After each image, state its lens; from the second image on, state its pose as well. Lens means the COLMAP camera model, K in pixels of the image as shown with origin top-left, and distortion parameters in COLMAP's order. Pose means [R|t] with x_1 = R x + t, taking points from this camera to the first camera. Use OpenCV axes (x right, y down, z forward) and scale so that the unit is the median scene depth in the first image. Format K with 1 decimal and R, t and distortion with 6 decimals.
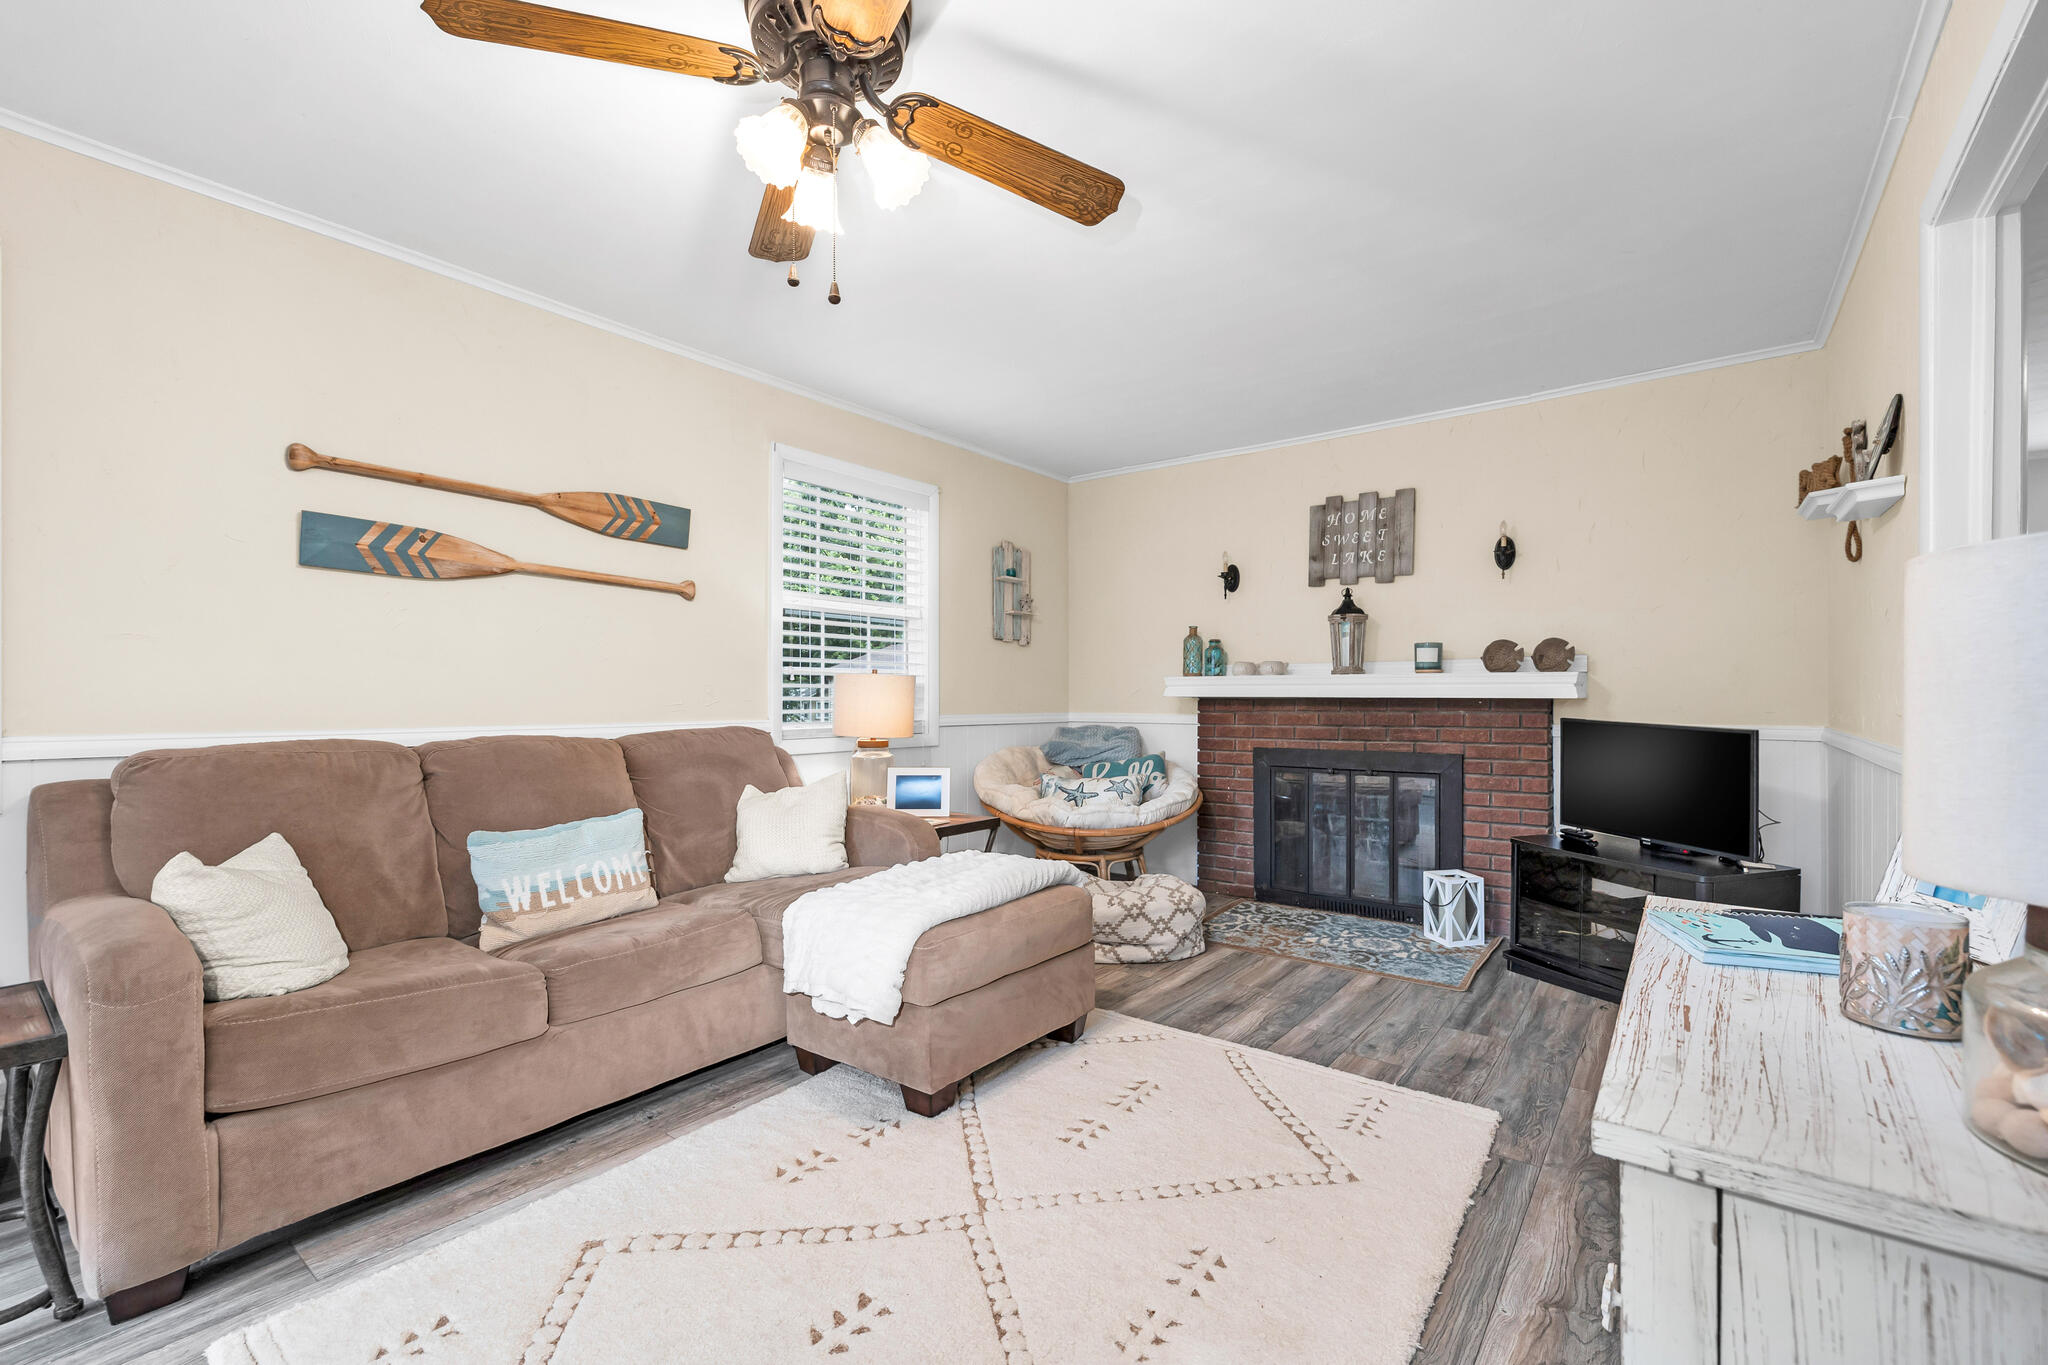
lens RADIAL K [[873.2, 0, 1024.0], [0, 873.2, 682.5], [0, 0, 1]] dist [0.000871, 0.000341]
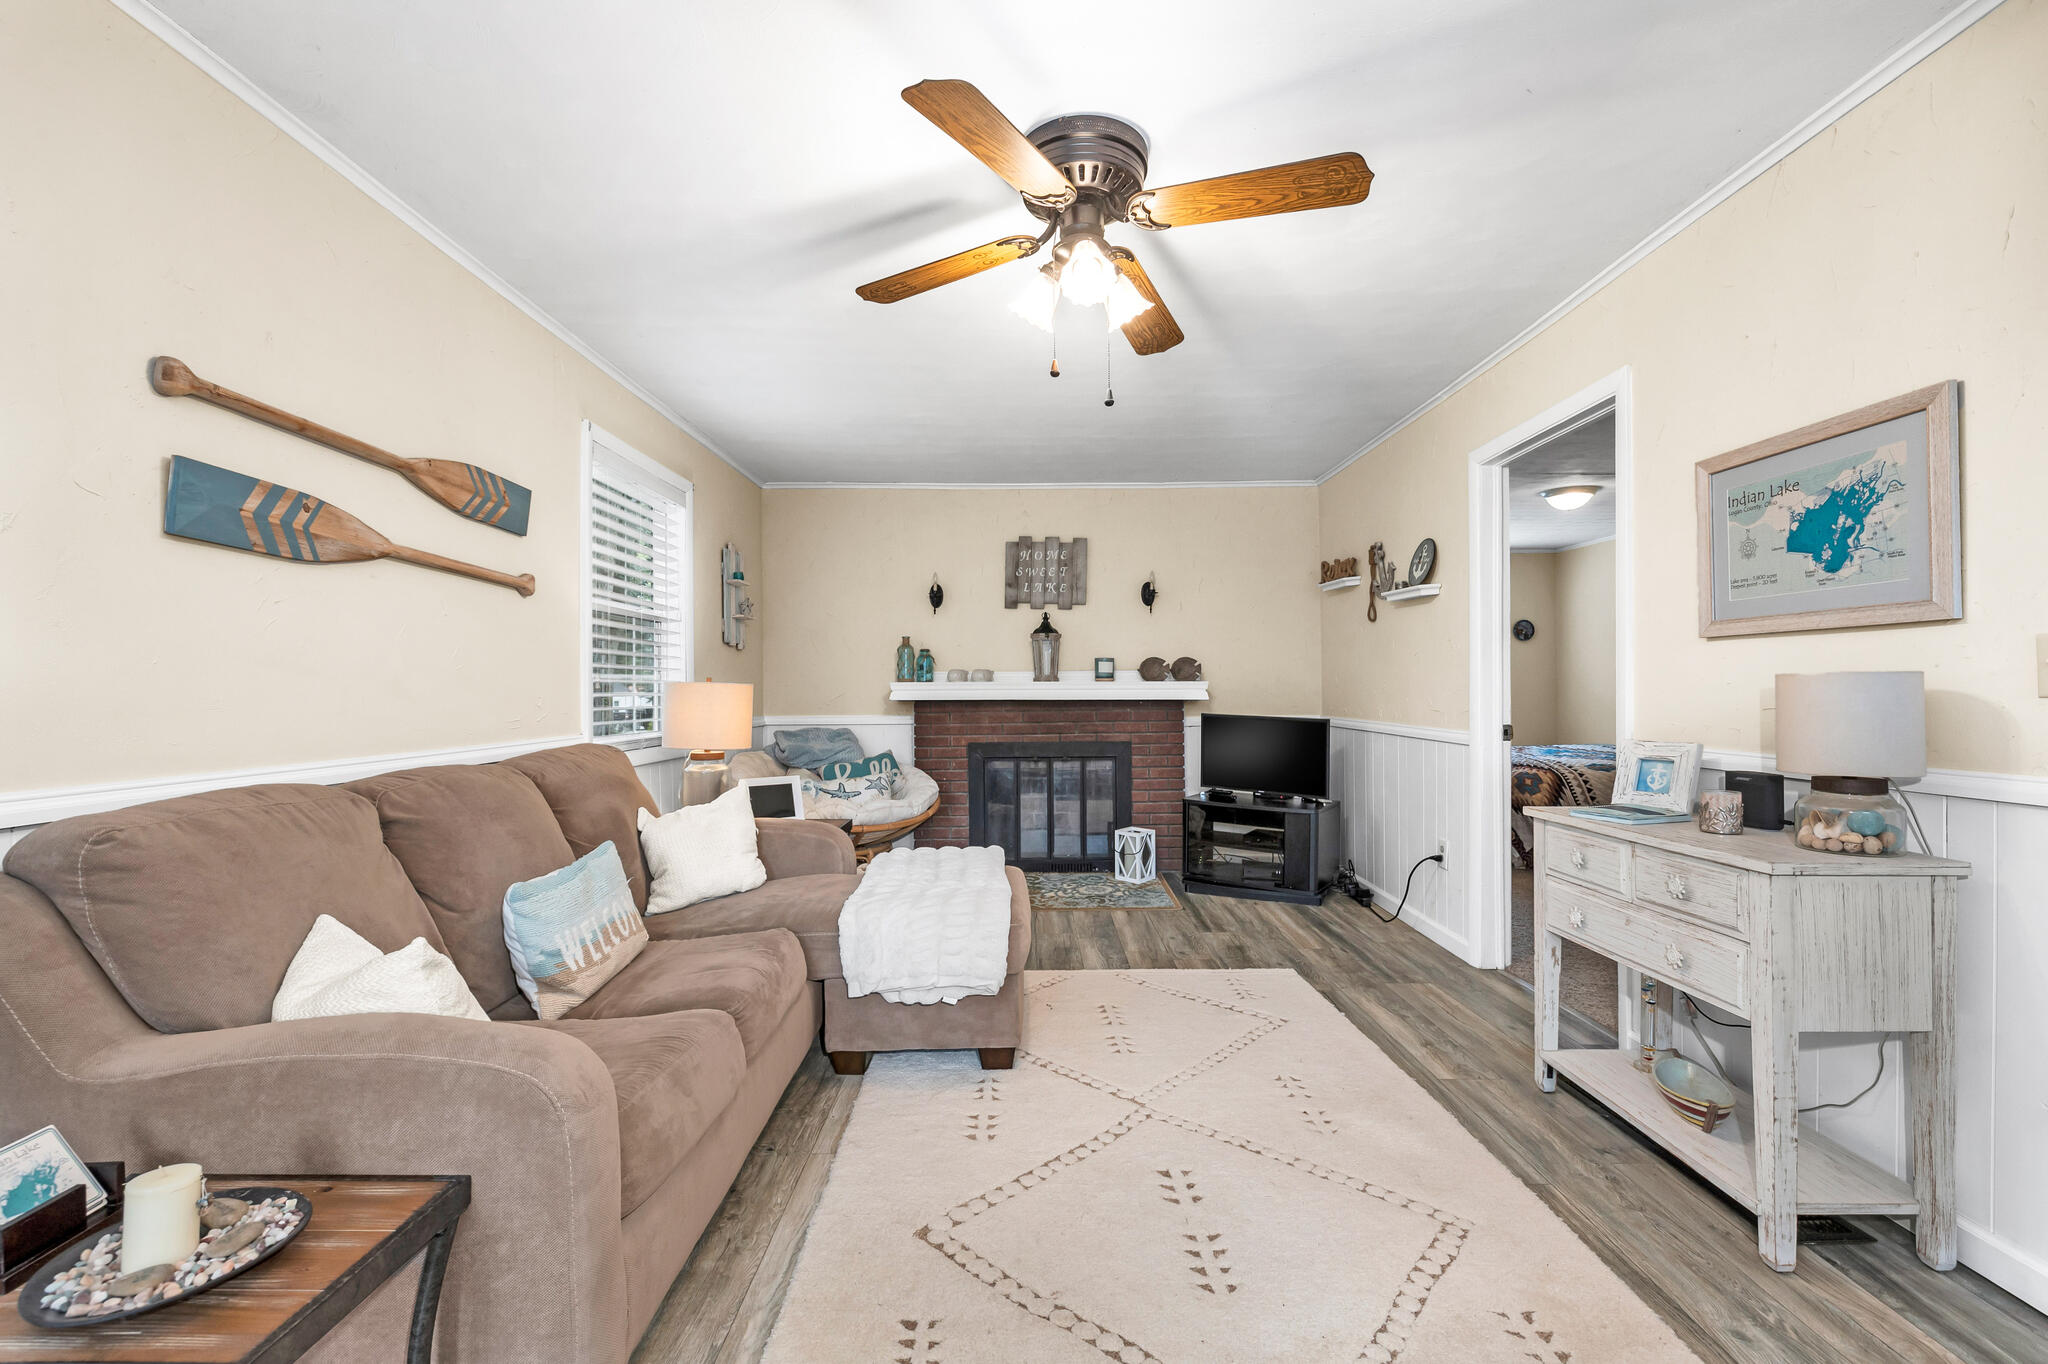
lens RADIAL K [[867.7, 0, 1021.7], [0, 867.7, 675.0], [0, 0, 1]] dist [-0.001096, -0.000048]
pose [[0.794469, 0.005227, 0.607282, -0.464475], [-0.004779, 0.999986, -0.002355, -0.017140], [-0.607286, -0.001031, 0.794483, 0.035839]]
